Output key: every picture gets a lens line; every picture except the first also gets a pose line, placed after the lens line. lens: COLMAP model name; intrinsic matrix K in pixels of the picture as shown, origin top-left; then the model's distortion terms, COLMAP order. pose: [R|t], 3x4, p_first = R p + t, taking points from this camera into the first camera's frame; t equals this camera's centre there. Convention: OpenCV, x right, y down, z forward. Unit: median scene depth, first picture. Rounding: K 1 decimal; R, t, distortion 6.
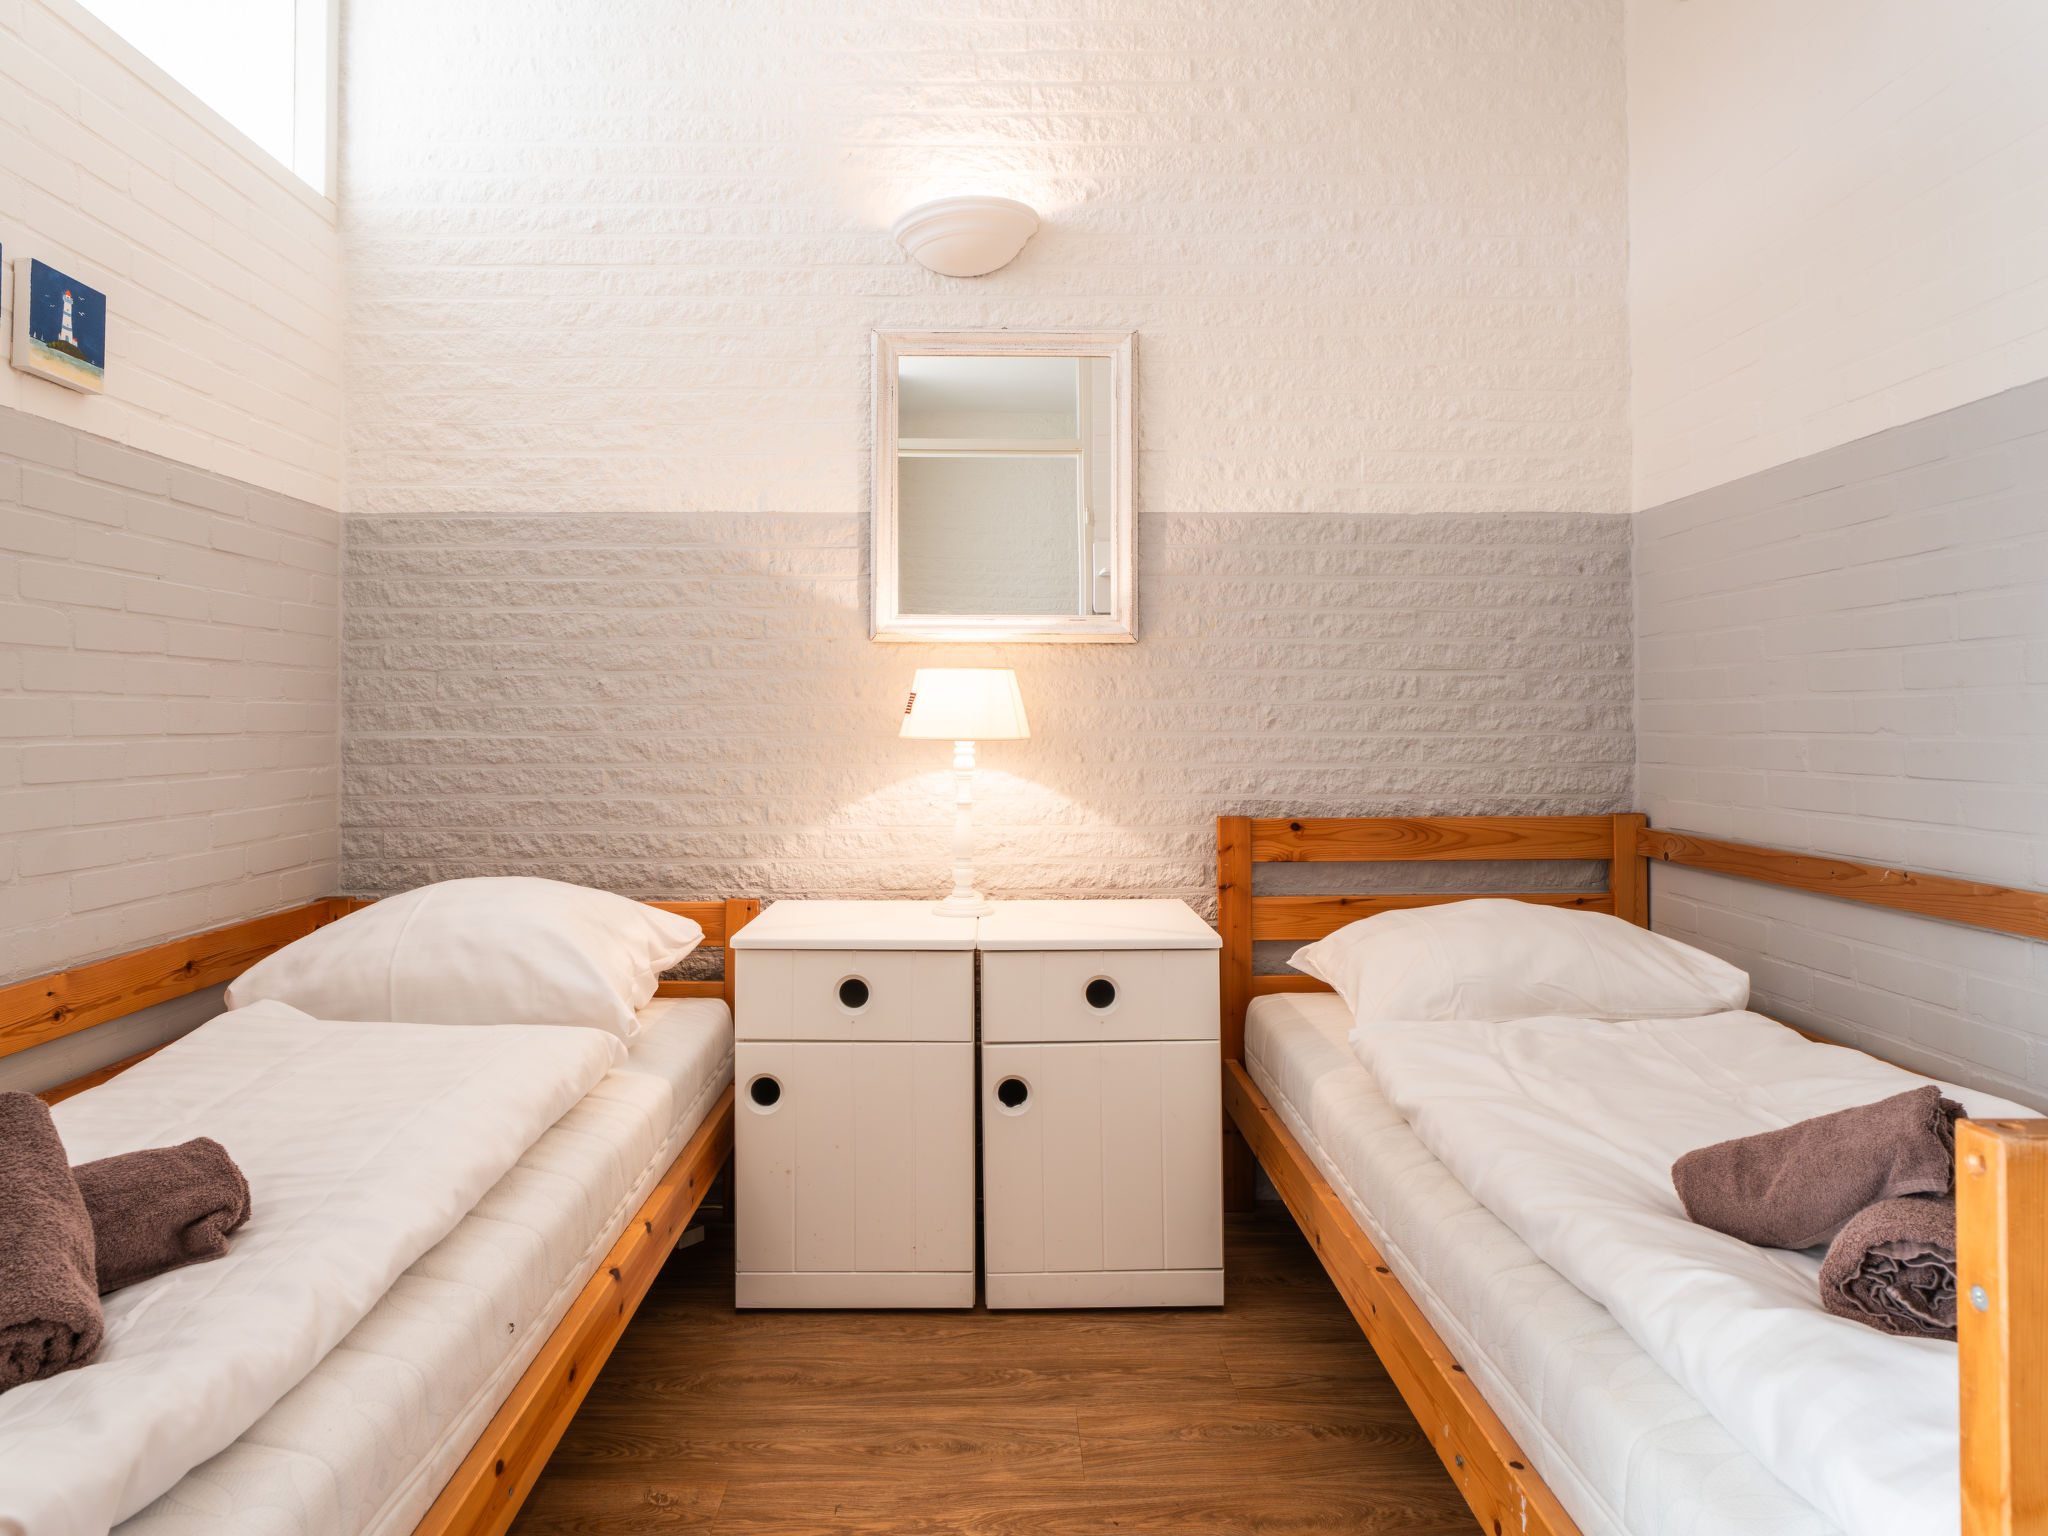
lens RADIAL K [[1310.6, 0, 1025.5], [0, 1310.6, 706.1], [0, 0, 1]] dist [-0.020193, 0.018249]
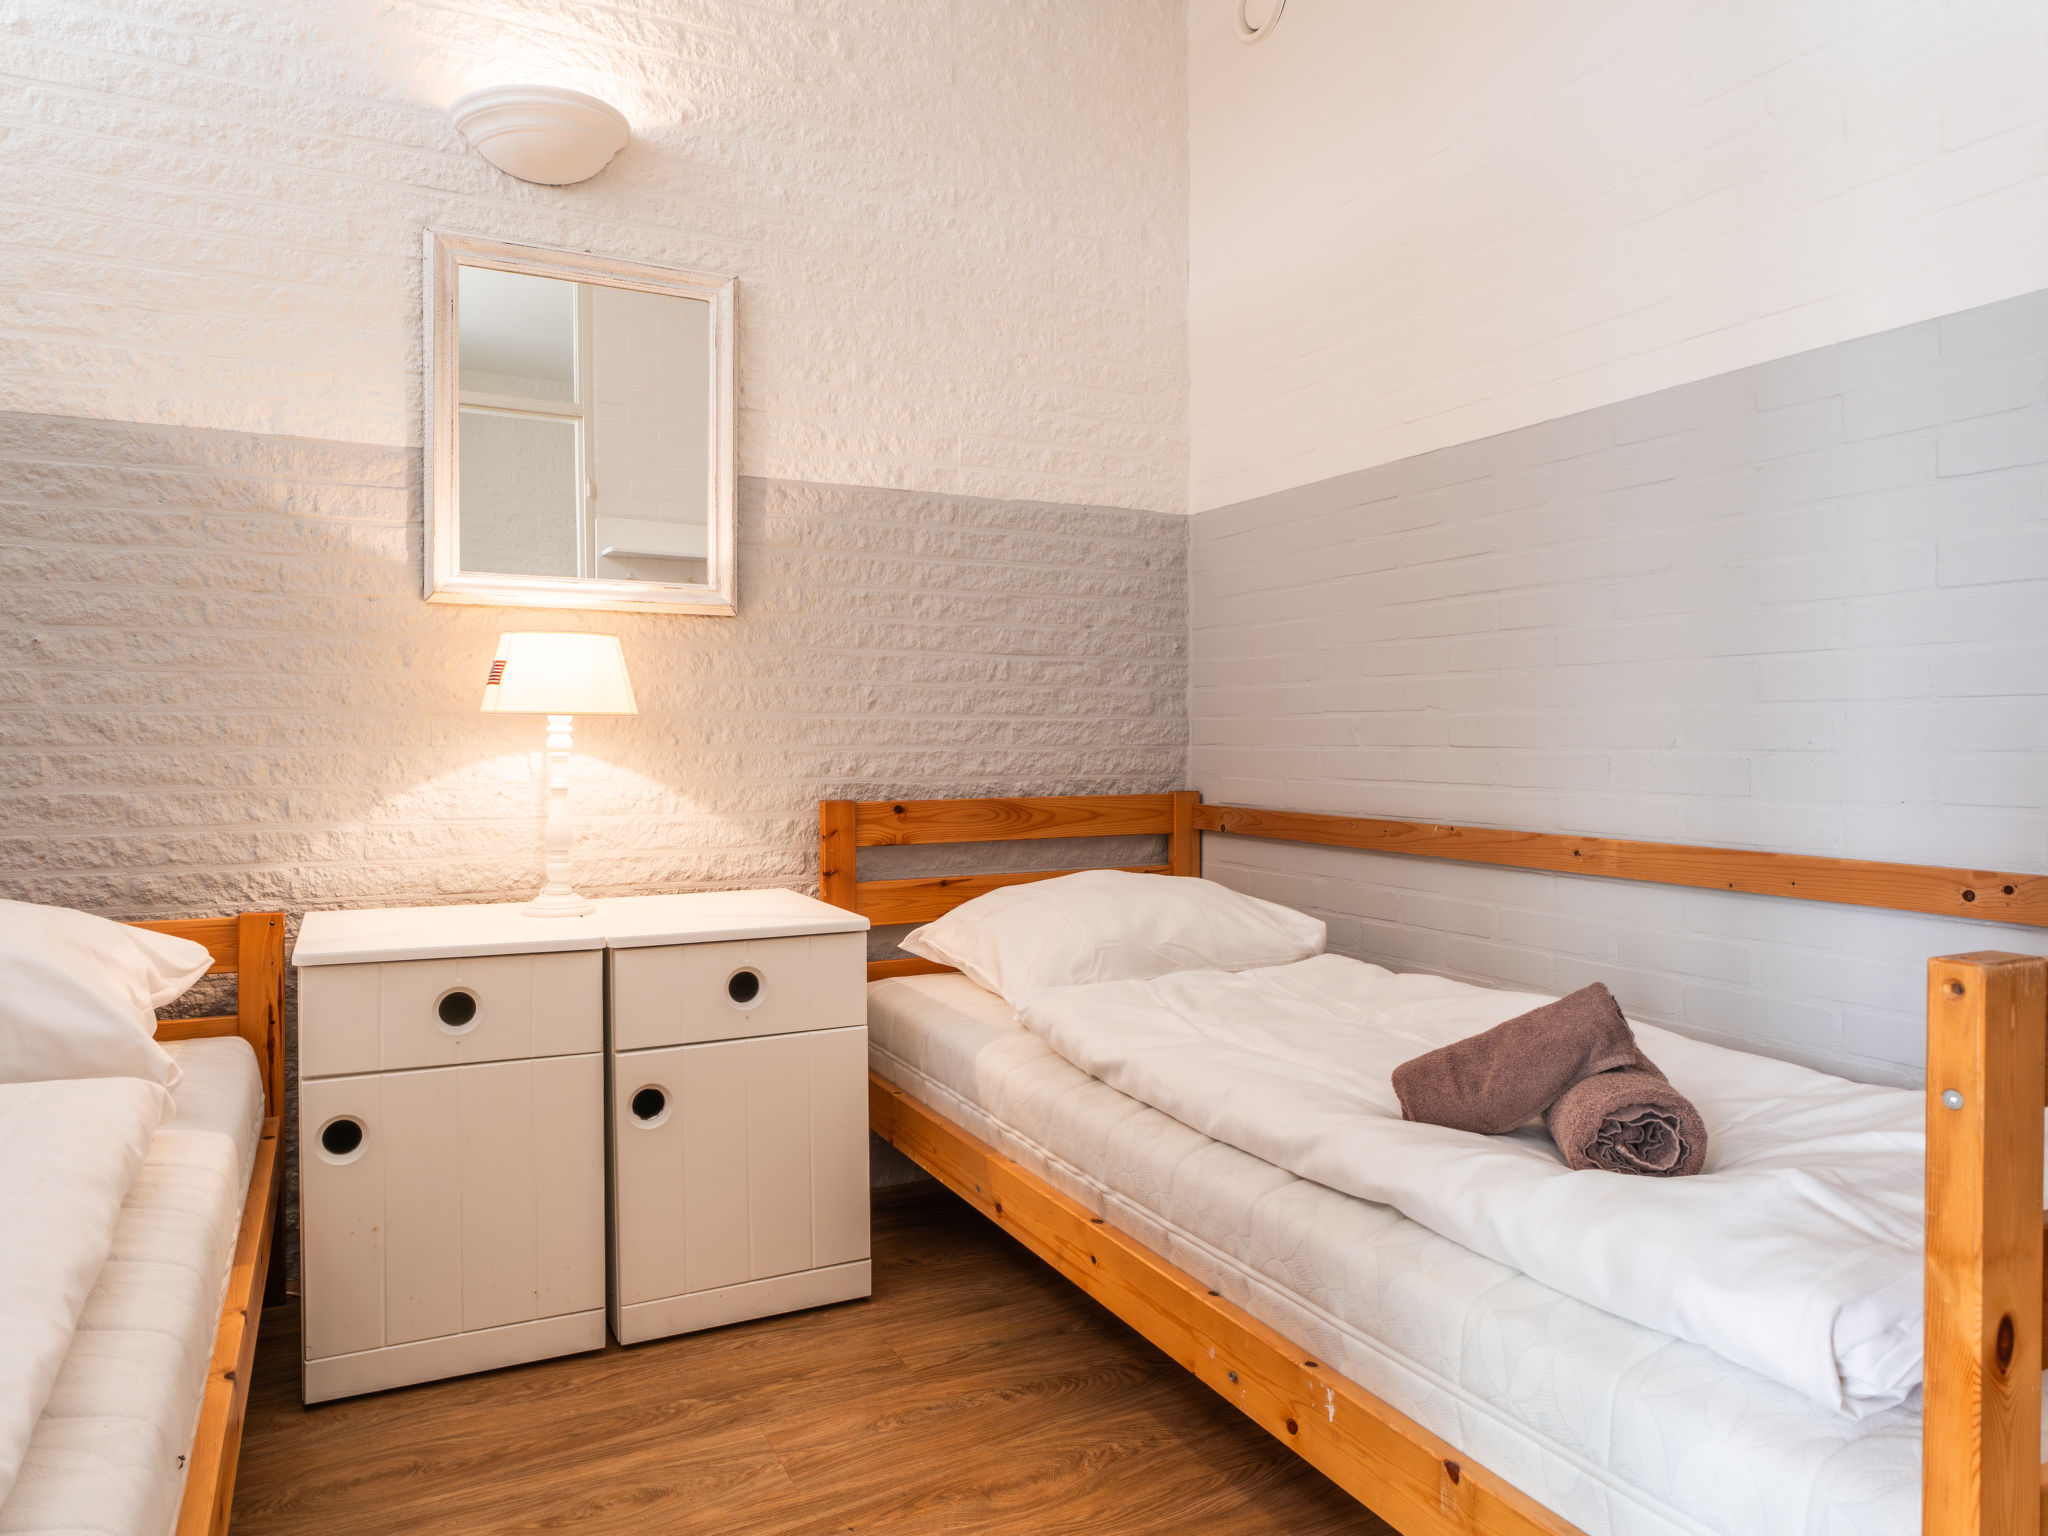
lens RADIAL K [[1318.6, 0, 1024.0], [0, 1318.6, 768.0], [0, 0, 1]] dist [-0.020090, 0.016244]
pose [[0.902866, -0.008779, 0.429833, -0.134212], [-0.006878, 0.999369, 0.034858, 0.025660], [-0.429868, -0.034429, 0.902235, 0.065840]]
